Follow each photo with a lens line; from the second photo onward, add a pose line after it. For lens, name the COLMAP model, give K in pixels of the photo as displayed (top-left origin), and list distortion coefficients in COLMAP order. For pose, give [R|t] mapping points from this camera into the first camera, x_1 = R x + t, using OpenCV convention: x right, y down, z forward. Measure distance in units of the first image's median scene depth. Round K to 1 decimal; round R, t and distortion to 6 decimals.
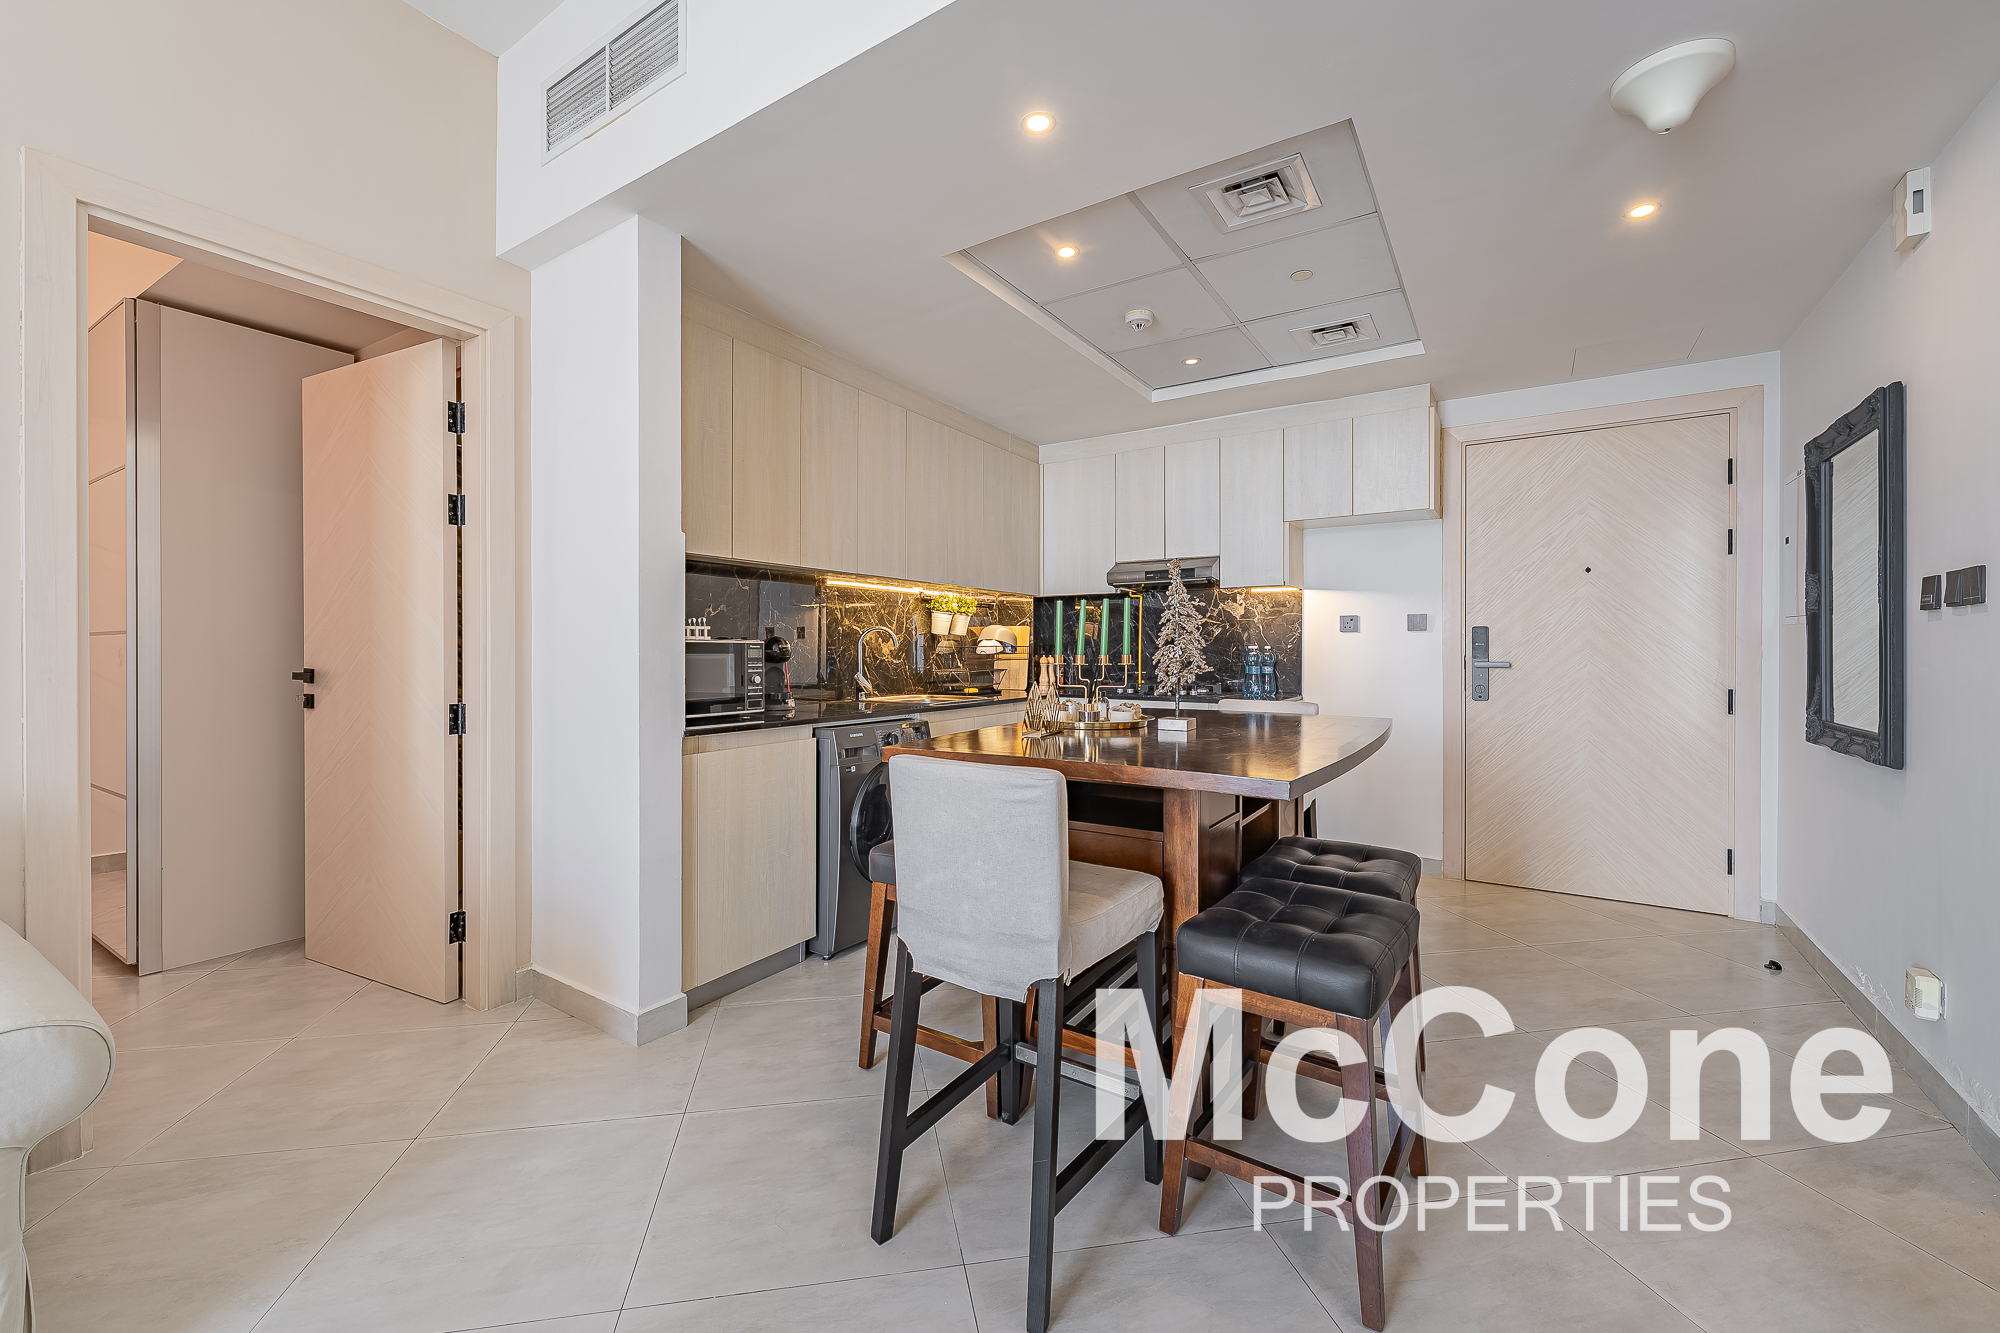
lens RADIAL K [[765.4, 0, 984.9], [0, 765.4, 650.8], [0, 0, 1]] dist [-0.002361, 0.000381]
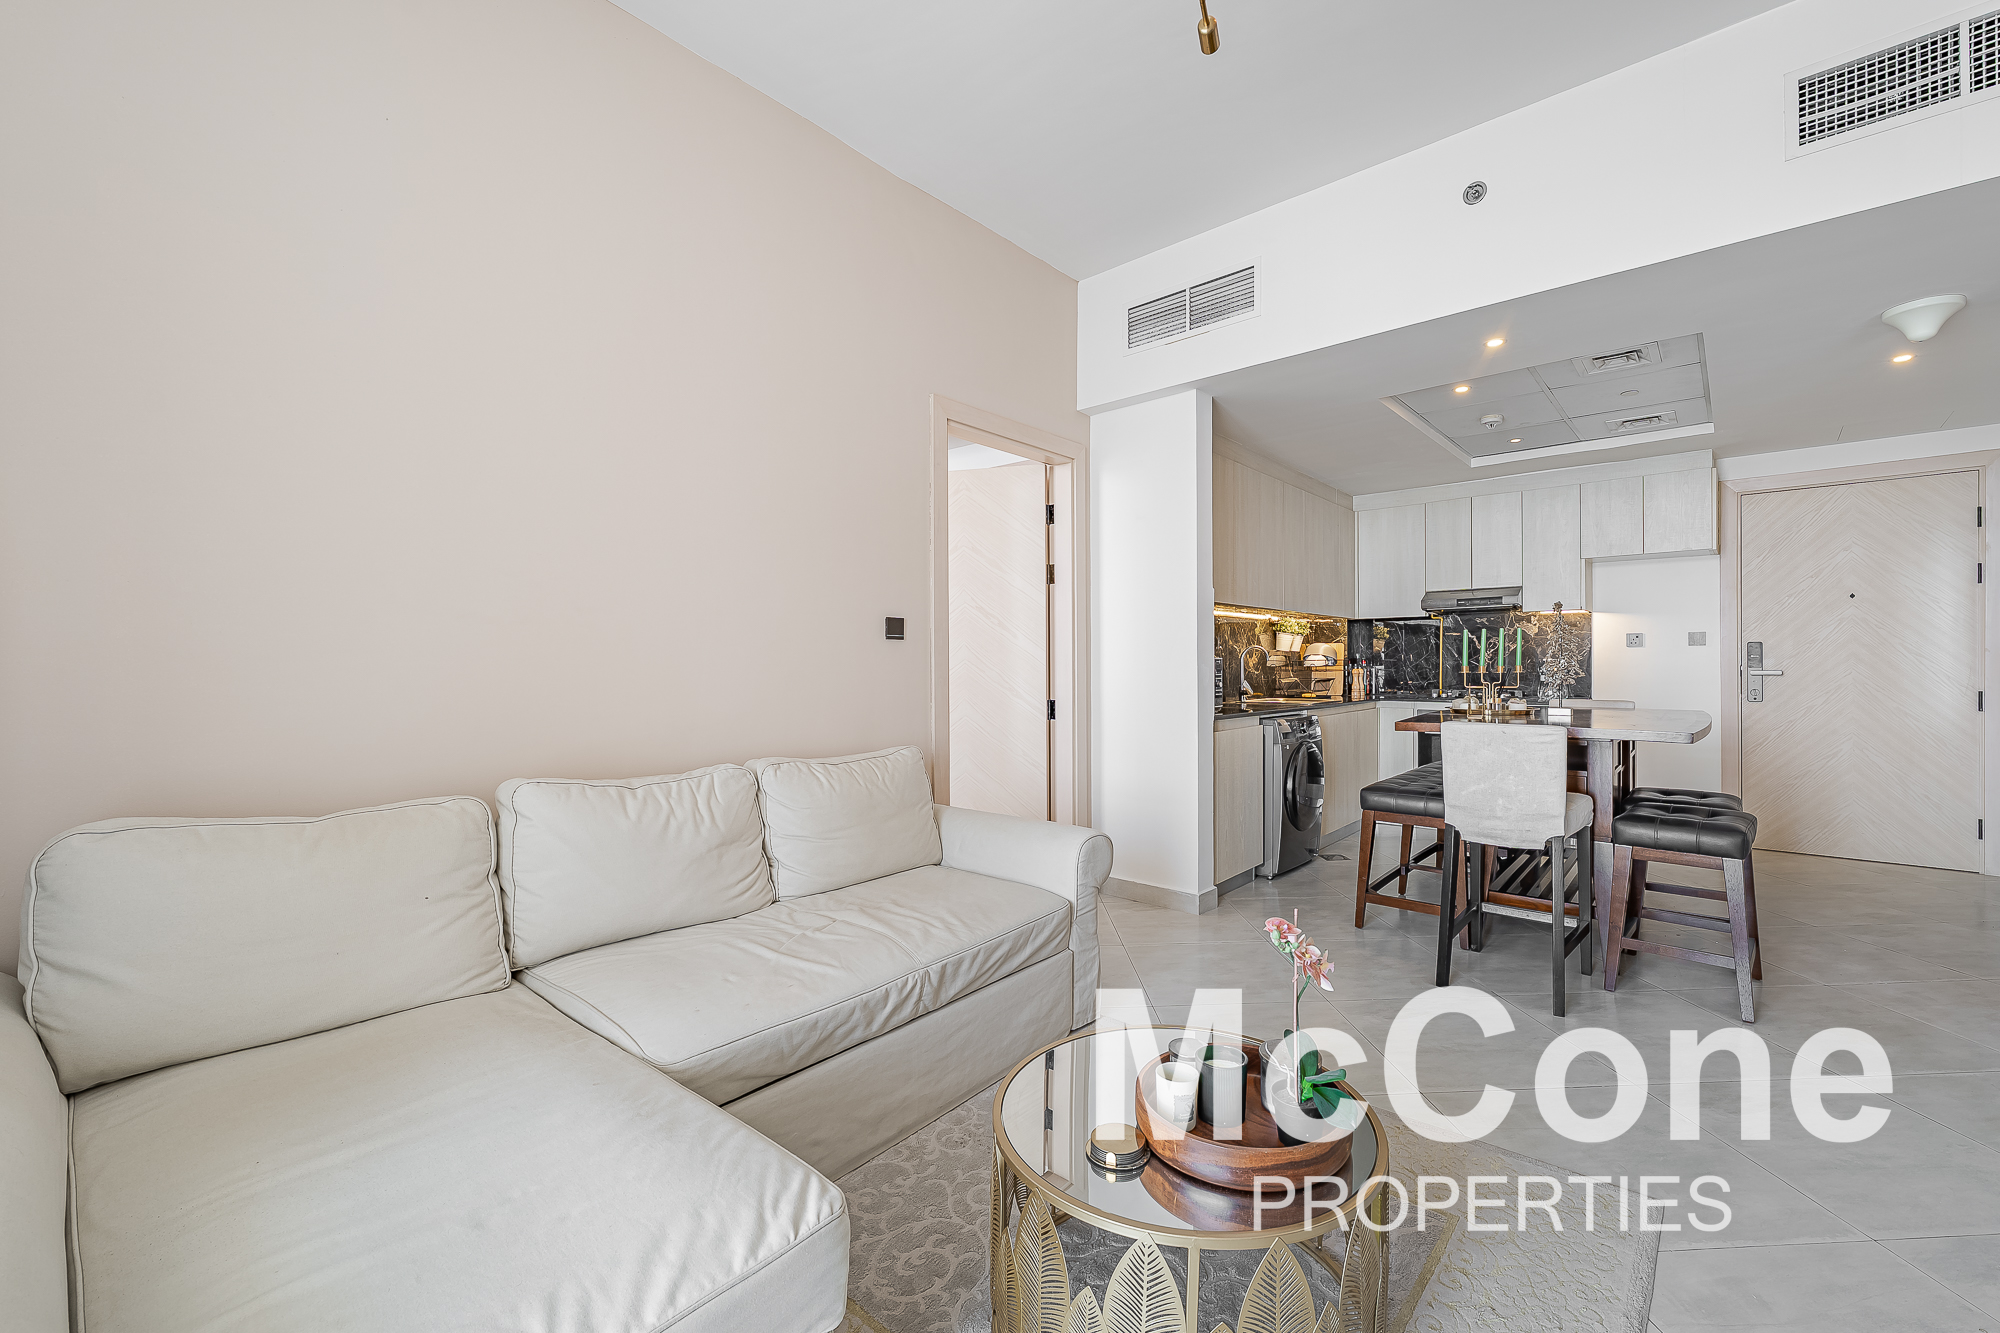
lens RADIAL K [[818.0, 0, 1018.8], [0, 818.0, 665.2], [0, 0, 1]] dist [-0.002157, 0.000302]
pose [[0.993930, -0.005546, -0.109877, -0.388088], [0.005698, 0.999983, 0.001069, -0.001900], [0.109870, -0.001689, 0.993945, -0.440209]]
